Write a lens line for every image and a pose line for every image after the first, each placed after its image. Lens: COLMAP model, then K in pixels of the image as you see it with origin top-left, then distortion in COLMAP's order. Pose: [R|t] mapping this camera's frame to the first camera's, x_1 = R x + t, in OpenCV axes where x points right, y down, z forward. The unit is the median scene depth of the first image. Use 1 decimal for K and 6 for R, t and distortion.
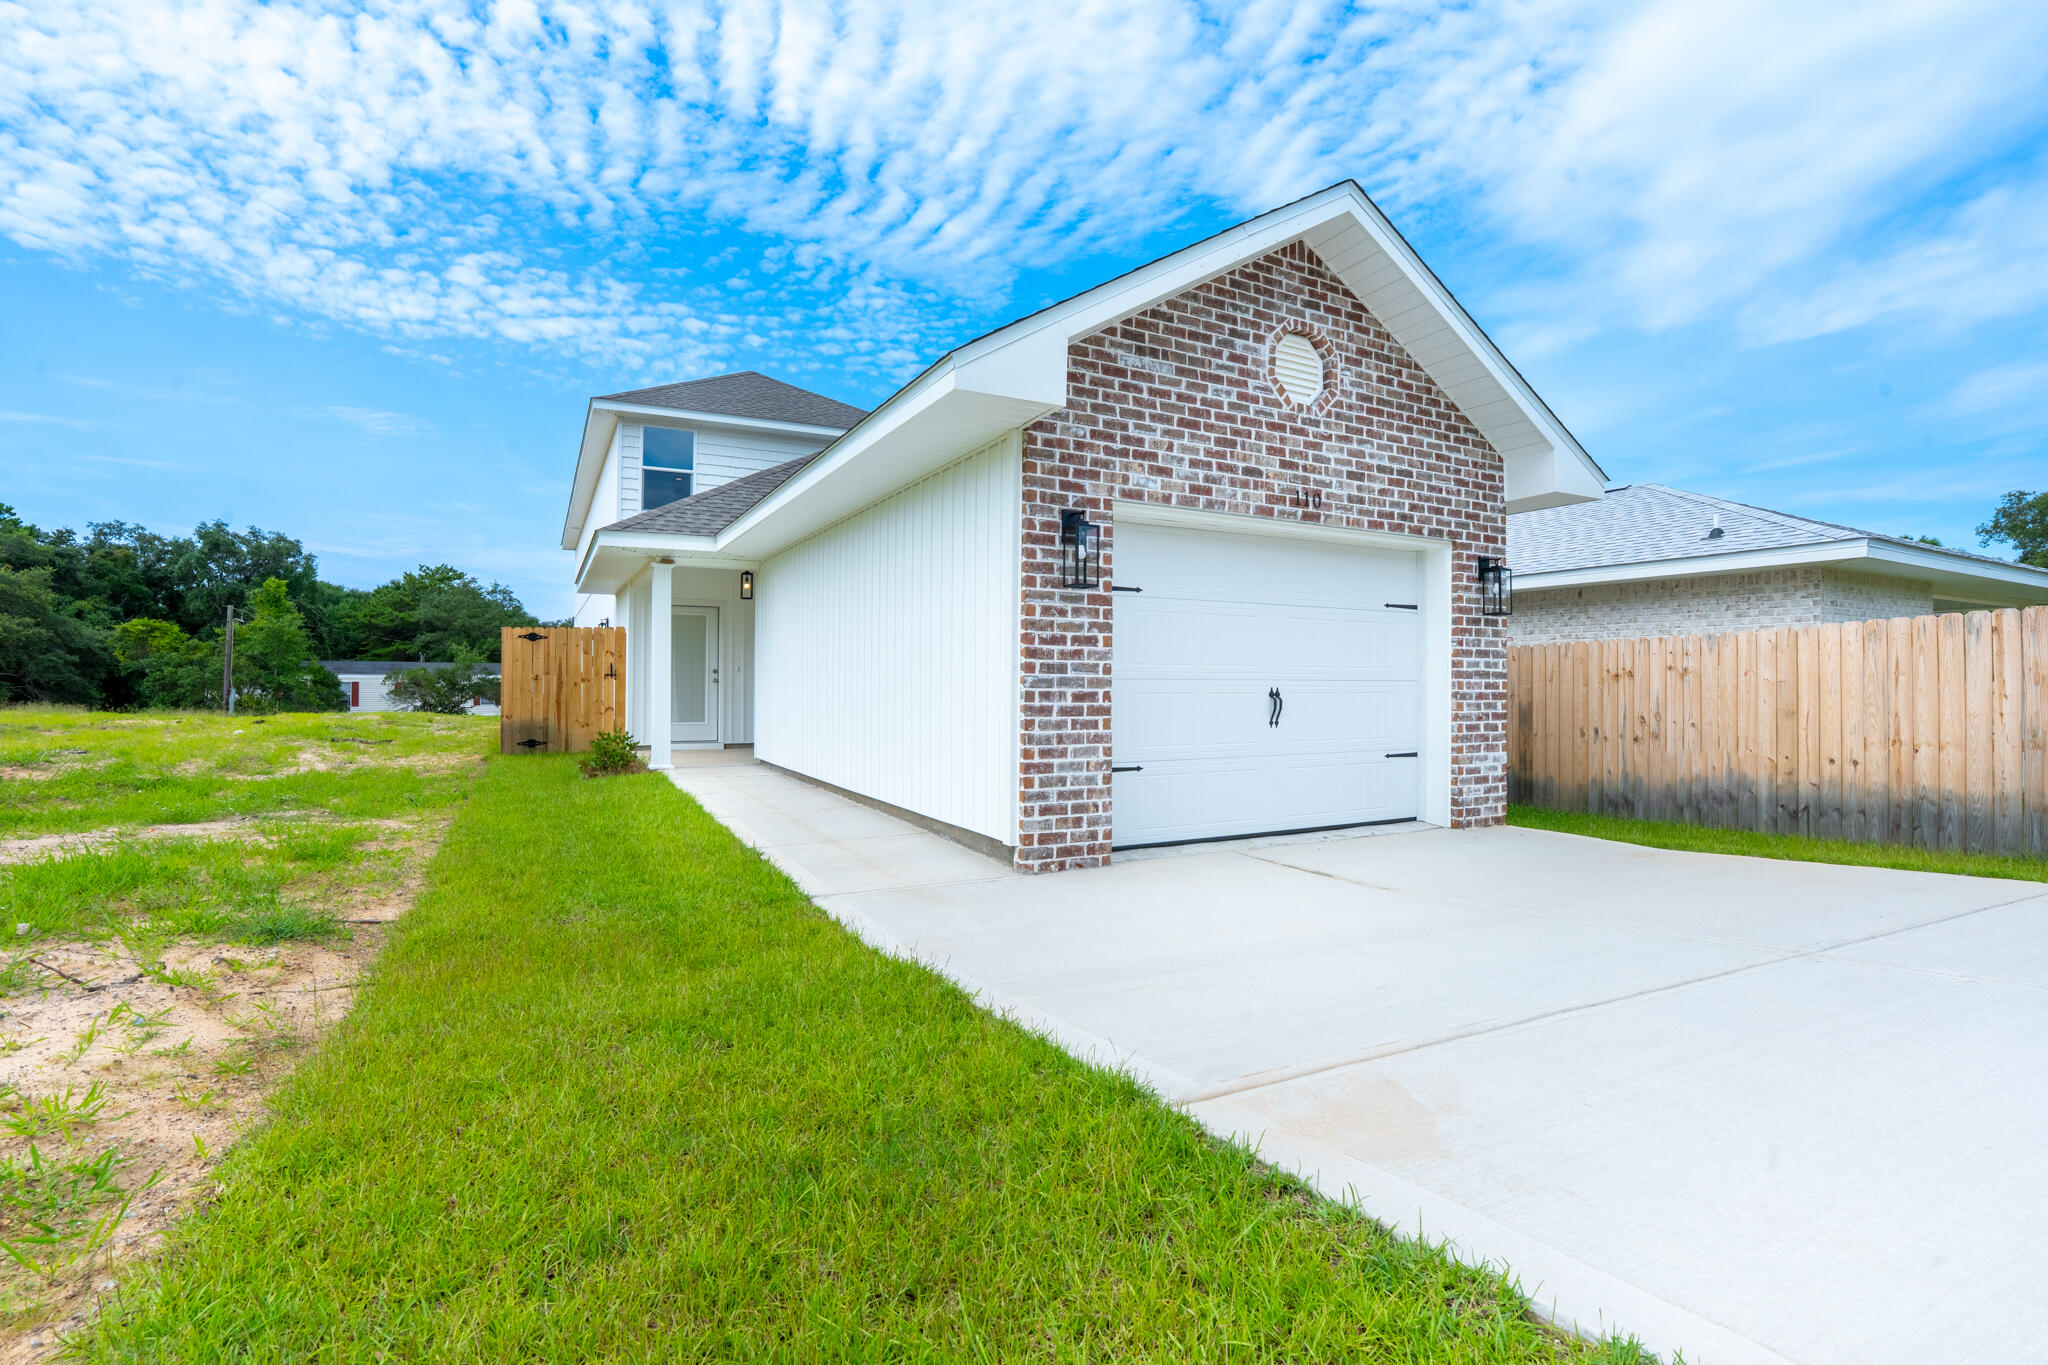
lens RADIAL K [[948.1, 0, 962.3], [0, 948.1, 701.4], [0, 0, 1]] dist [-0.061186, 0.018869]
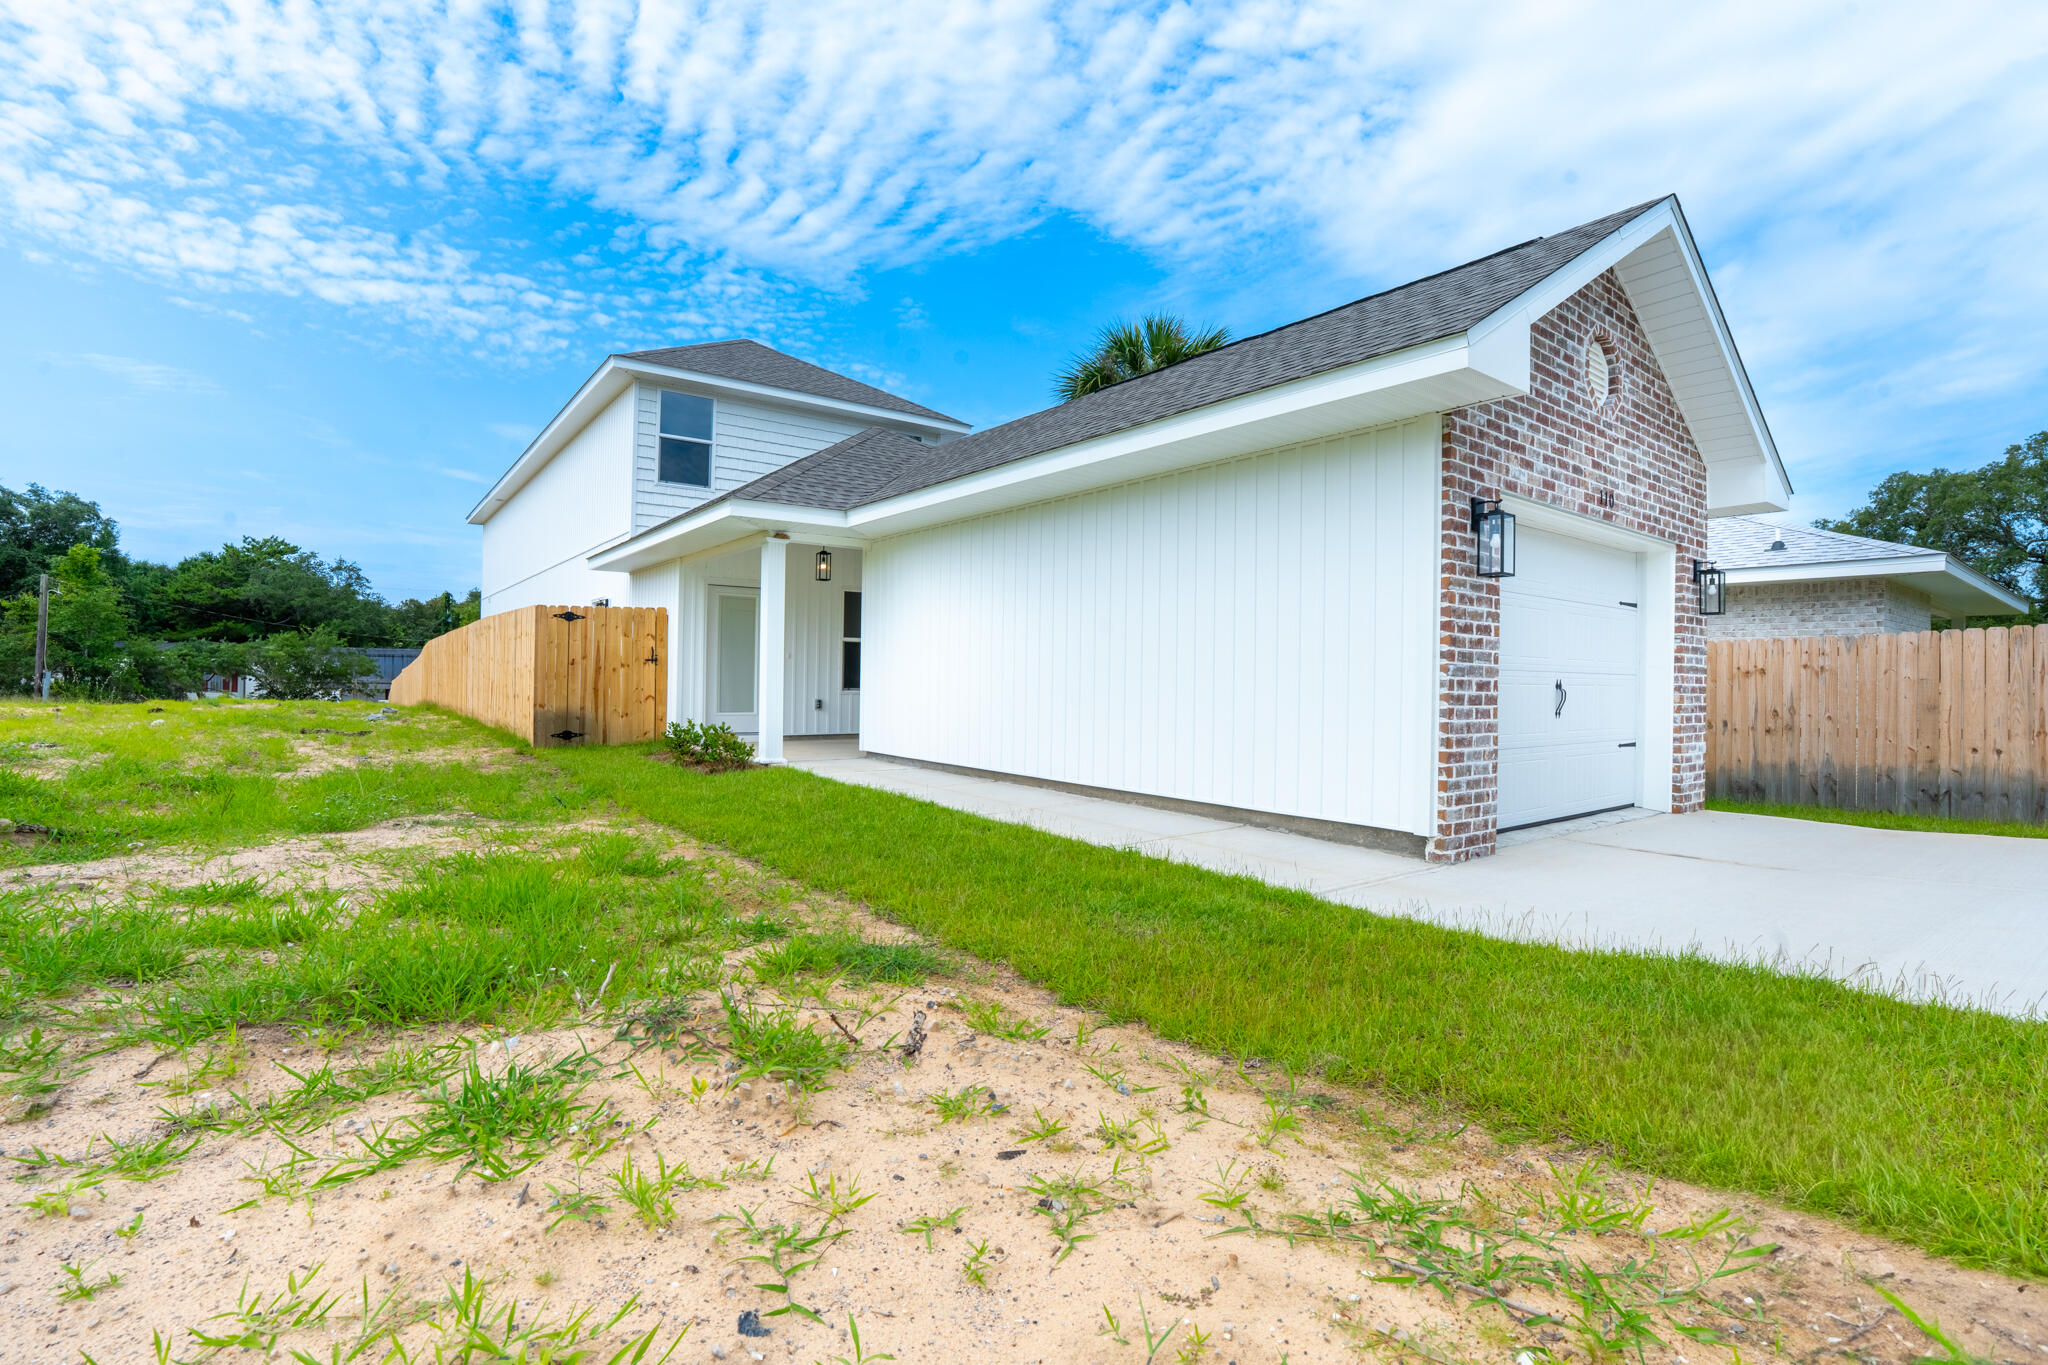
lens RADIAL K [[948.1, 0, 964.3], [0, 948.1, 671.5], [0, 0, 1]] dist [-0.061186, 0.018869]
pose [[0.986777, 0.013242, 0.161542, -0.444936], [-0.009224, 0.999630, -0.025594, 0.008201], [-0.161821, 0.023766, 0.986534, 0.094915]]
